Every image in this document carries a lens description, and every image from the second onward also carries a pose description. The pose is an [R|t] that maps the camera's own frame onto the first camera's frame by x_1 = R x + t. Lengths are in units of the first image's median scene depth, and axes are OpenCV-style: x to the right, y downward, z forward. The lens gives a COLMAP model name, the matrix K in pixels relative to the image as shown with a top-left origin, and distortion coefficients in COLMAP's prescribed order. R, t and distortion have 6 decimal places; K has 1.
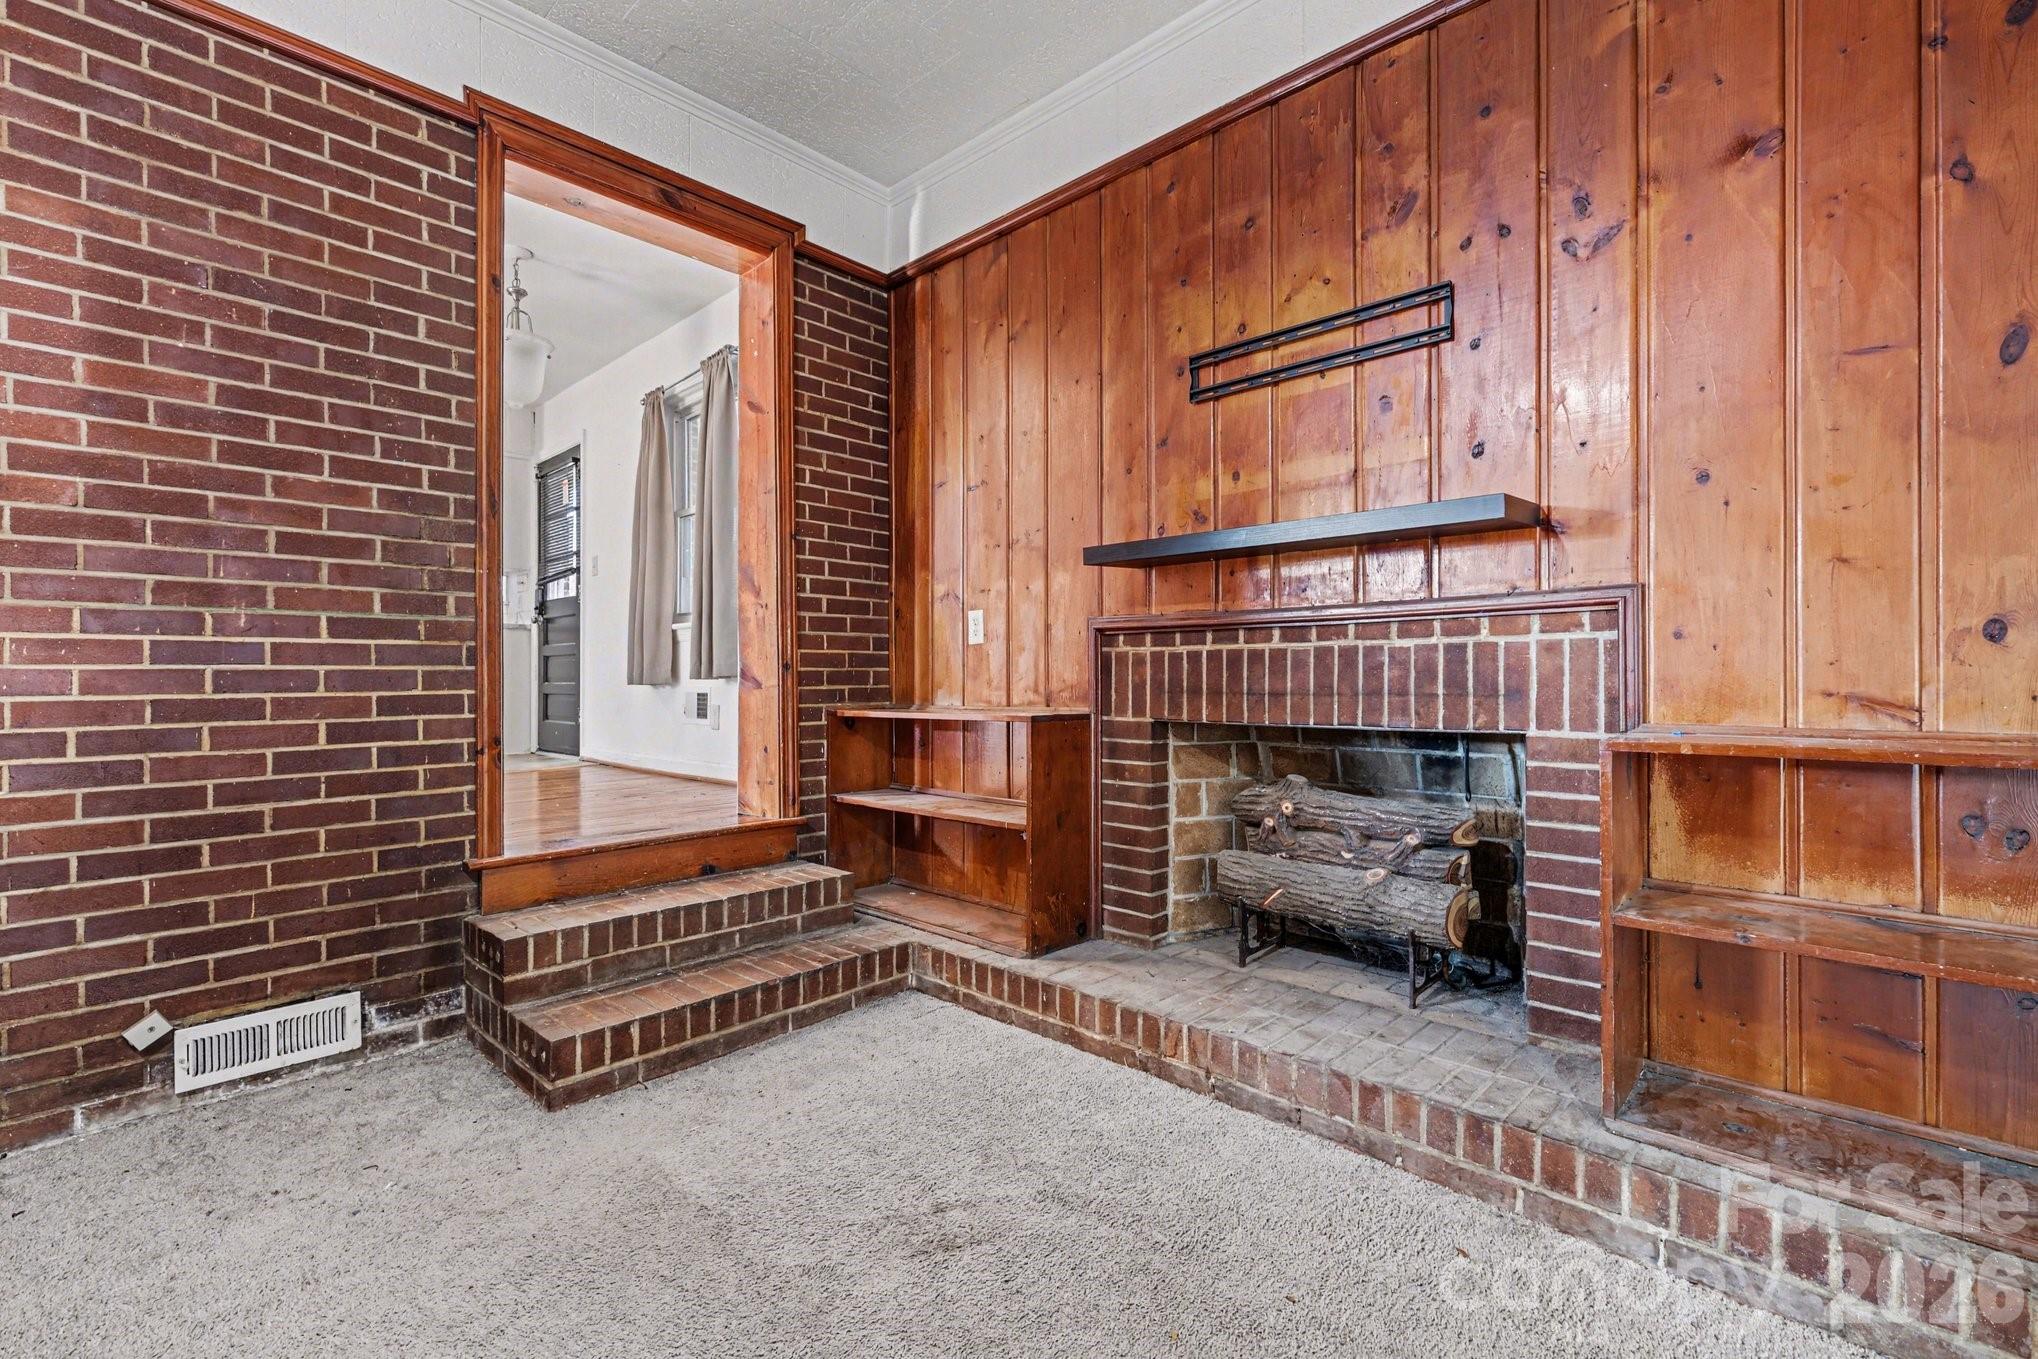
lens RADIAL K [[890.5, 0, 1018.3], [0, 890.5, 672.0], [0, 0, 1]] dist [0.007825, -0.003157]
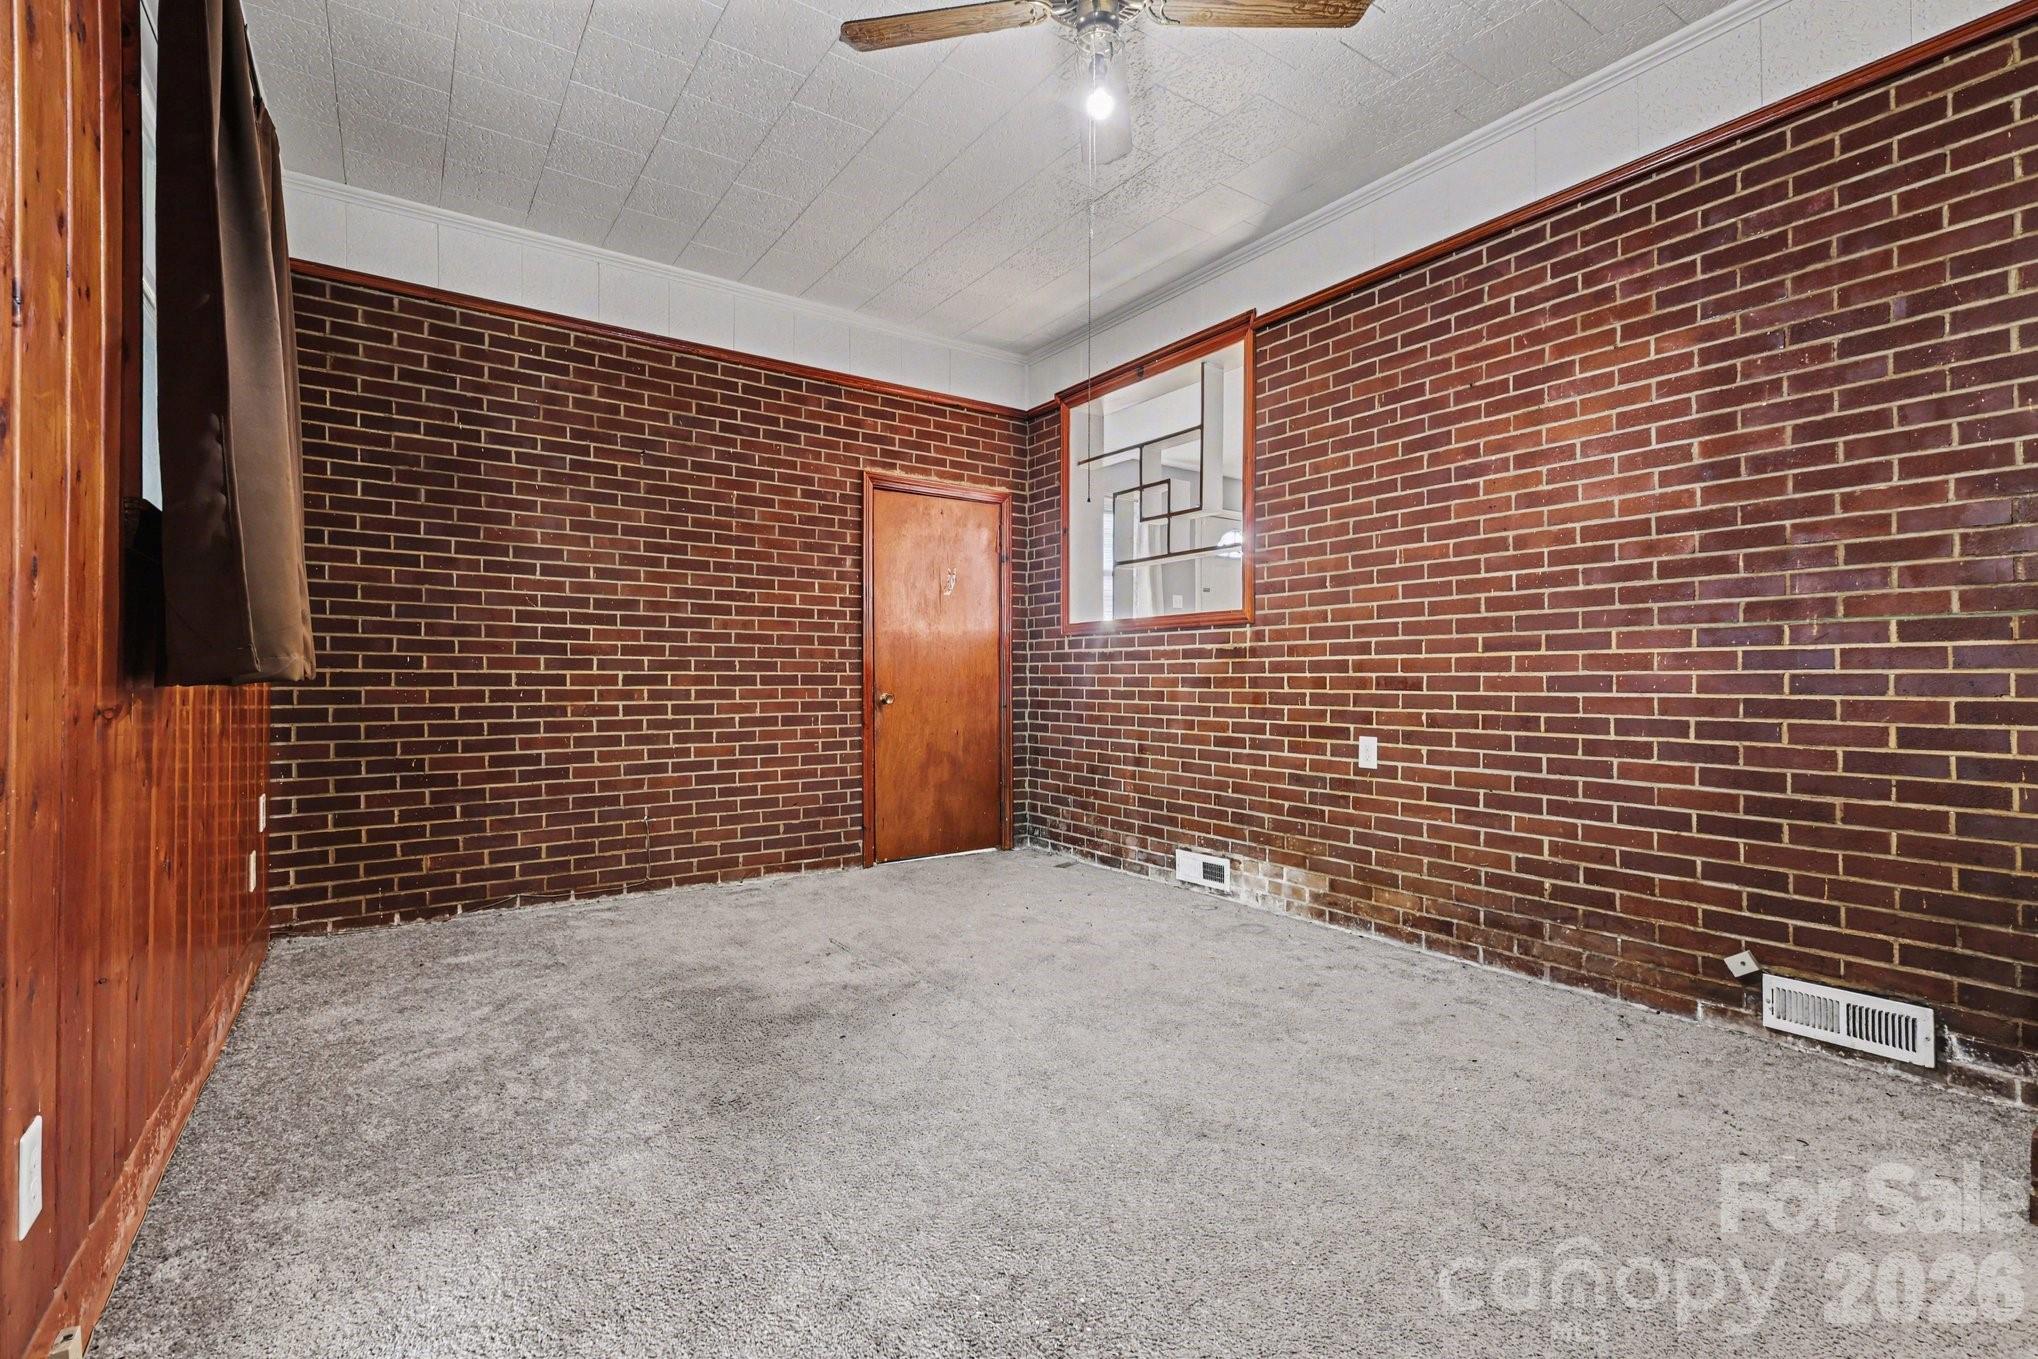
lens RADIAL K [[890.5, 0, 1020.3], [0, 890.5, 677.8], [0, 0, 1]] dist [0.007825, -0.003157]
pose [[-0.201624, 0.001742, -0.979462, 0.421672], [0.001676, 0.999998, 0.001433, -0.001034], [0.979462, -0.001353, -0.201626, 0.251203]]
